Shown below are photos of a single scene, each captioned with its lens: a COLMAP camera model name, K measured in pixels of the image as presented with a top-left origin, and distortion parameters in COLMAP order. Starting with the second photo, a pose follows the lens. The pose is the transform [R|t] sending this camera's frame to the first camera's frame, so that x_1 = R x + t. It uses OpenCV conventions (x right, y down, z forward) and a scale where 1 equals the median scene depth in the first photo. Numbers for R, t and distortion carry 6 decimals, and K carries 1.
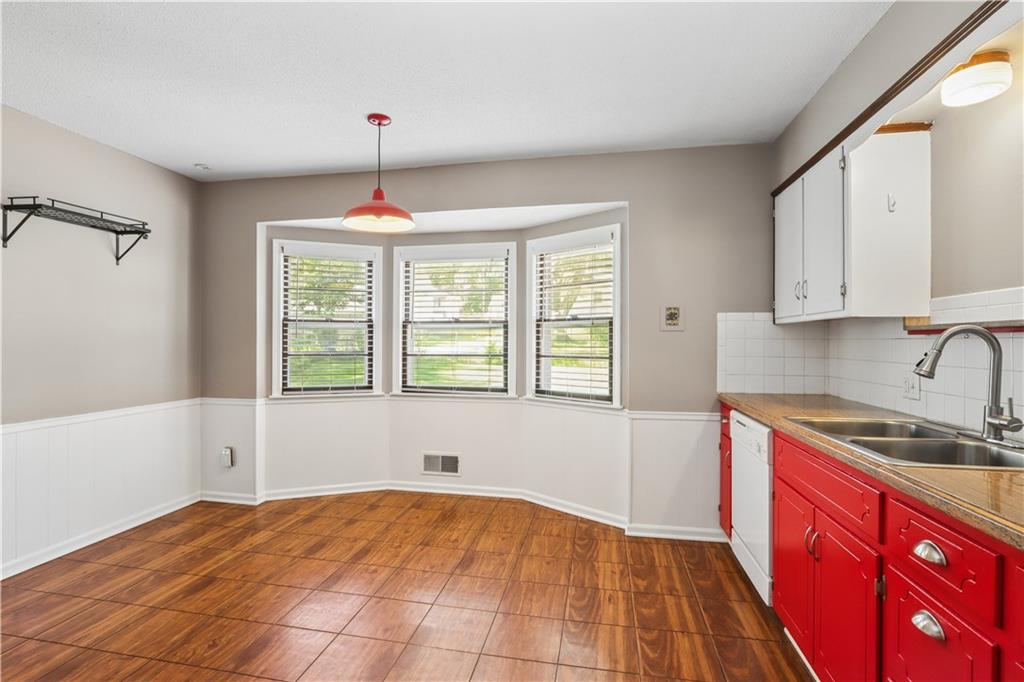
lens RADIAL K [[481.2, 0, 503.3], [0, 481.2, 337.8], [0, 0, 1]] dist [-0.011270, 0.003350]
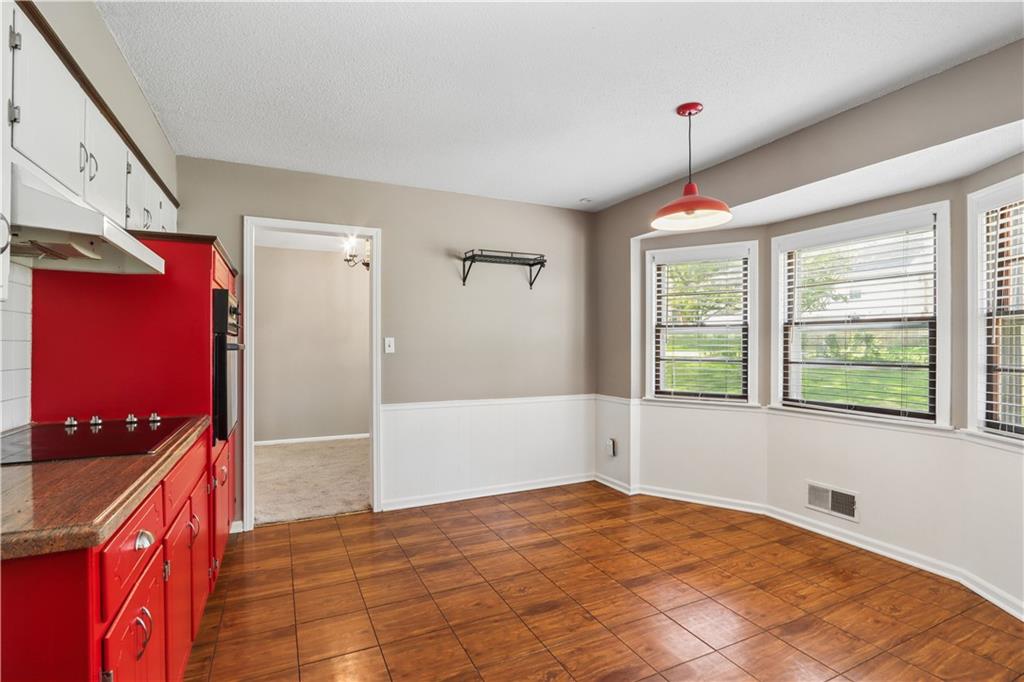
lens RADIAL K [[481.2, 0, 518.4], [0, 481.2, 342.4], [0, 0, 1]] dist [-0.011270, 0.003350]
pose [[0.617756, -0.005942, -0.786347, 0.211389], [0.004938, 0.999981, -0.003677, 0.001162], [0.786354, -0.001611, 0.617774, 0.126123]]
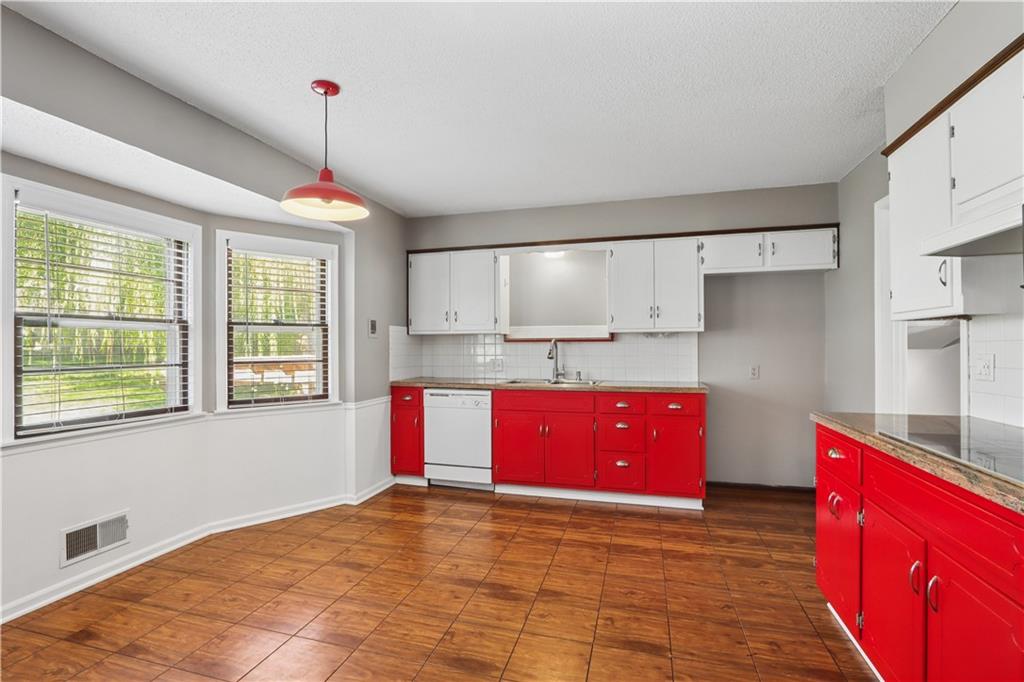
lens RADIAL K [[481.2, 0, 490.2], [0, 481.2, 338.6], [0, 0, 1]] dist [-0.011270, 0.003350]
pose [[0.124589, 0.006548, 0.992187, -0.847208], [-0.006640, 0.999961, -0.005766, -0.005912], [-0.992186, -0.005870, 0.124628, 0.475374]]
